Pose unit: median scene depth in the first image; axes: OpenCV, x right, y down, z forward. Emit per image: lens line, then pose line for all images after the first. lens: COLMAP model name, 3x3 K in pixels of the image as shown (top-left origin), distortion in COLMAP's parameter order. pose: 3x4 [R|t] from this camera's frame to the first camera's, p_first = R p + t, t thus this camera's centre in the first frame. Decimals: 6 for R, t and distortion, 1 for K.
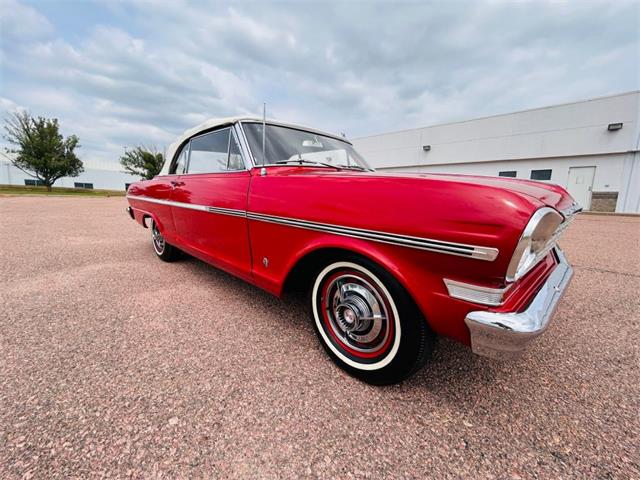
lens RADIAL K [[255.7, 0, 320.0], [0, 255.7, 240.0], [0, 0, 1]] dist [0.000298, -0.000036]
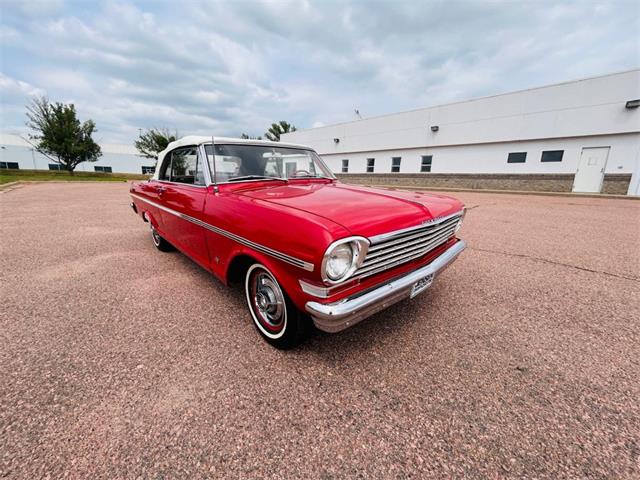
lens RADIAL K [[255.7, 0, 320.0], [0, 255.7, 240.0], [0, 0, 1]] dist [0.000298, -0.000036]
pose [[0.998636, 0.001414, -0.052195, 0.348584], [0.002458, 0.997252, 0.074045, -0.101886], [0.052156, -0.074073, 0.995888, -0.255421]]
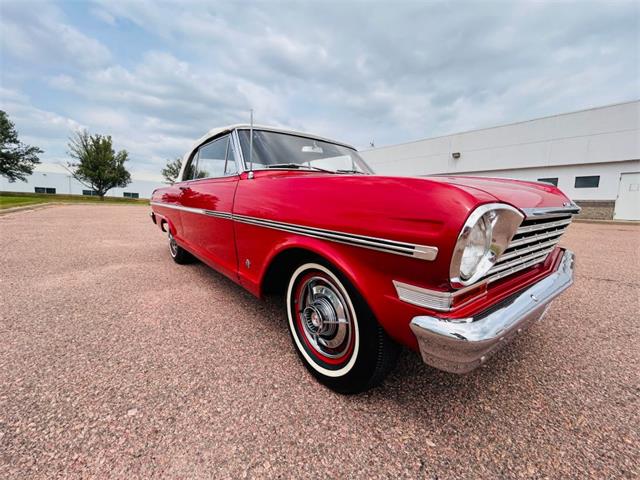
lens RADIAL K [[255.7, 0, 320.9], [0, 255.7, 241.8], [0, 0, 1]] dist [0.000352, 0.000087]
pose [[0.994472, 0.016331, -0.103722, 0.159170], [-0.019212, 0.999455, -0.026844, 0.020024], [0.103227, 0.028689, 0.994244, 0.019367]]
